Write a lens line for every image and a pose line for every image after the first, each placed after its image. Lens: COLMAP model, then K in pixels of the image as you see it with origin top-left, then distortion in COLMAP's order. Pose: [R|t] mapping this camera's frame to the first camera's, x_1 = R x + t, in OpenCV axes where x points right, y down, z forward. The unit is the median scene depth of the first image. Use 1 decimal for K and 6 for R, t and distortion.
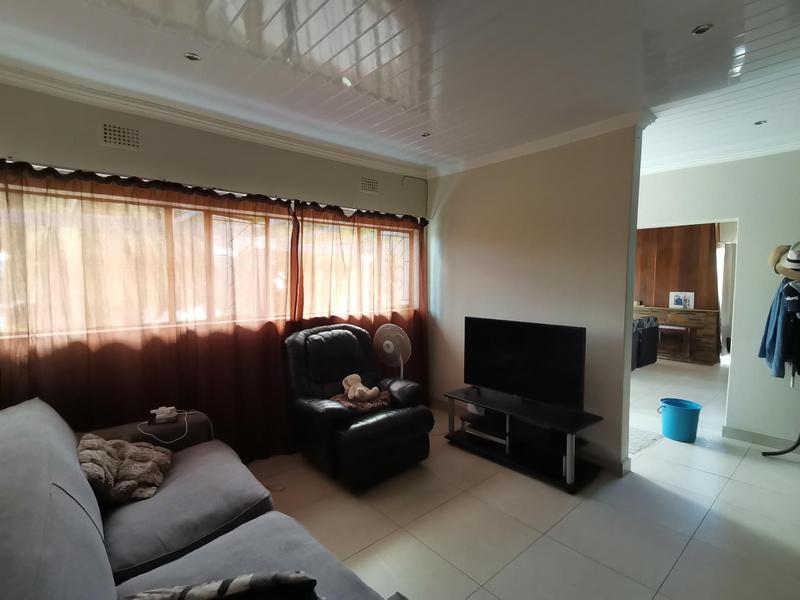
lens RADIAL K [[398.0, 0, 398.2], [0, 398.0, 305.2], [0, 0, 1]] dist [0.032452, -0.023662]
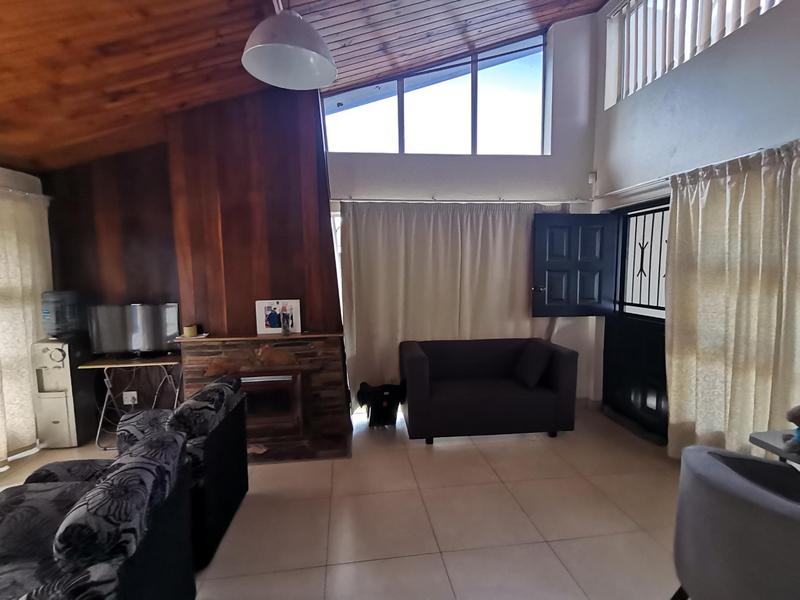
lens RADIAL K [[398.0, 0, 399.7], [0, 398.0, 301.0], [0, 0, 1]] dist [0.032452, -0.023662]
pose [[0.549668, -0.067298, 0.832668, 0.416924], [0.083486, 0.996185, 0.025403, -0.033258], [-0.831201, 0.055553, 0.553189, 0.659647]]
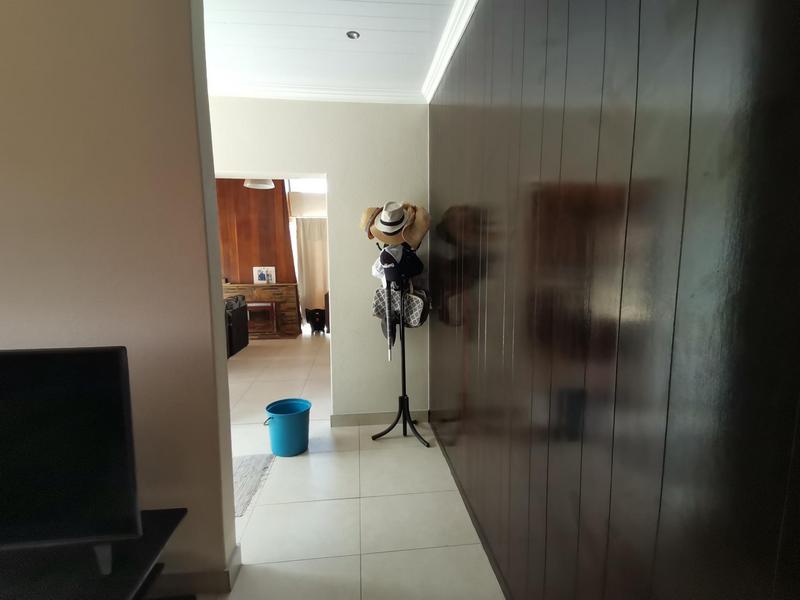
lens RADIAL K [[398.0, 0, 399.8], [0, 398.0, 300.8], [0, 0, 1]] dist [0.032452, -0.023662]
pose [[0.574340, -0.101525, 0.812297, 0.110531], [0.068342, 0.994762, 0.076008, -0.002152], [-0.815759, 0.011859, 0.578270, 0.190390]]
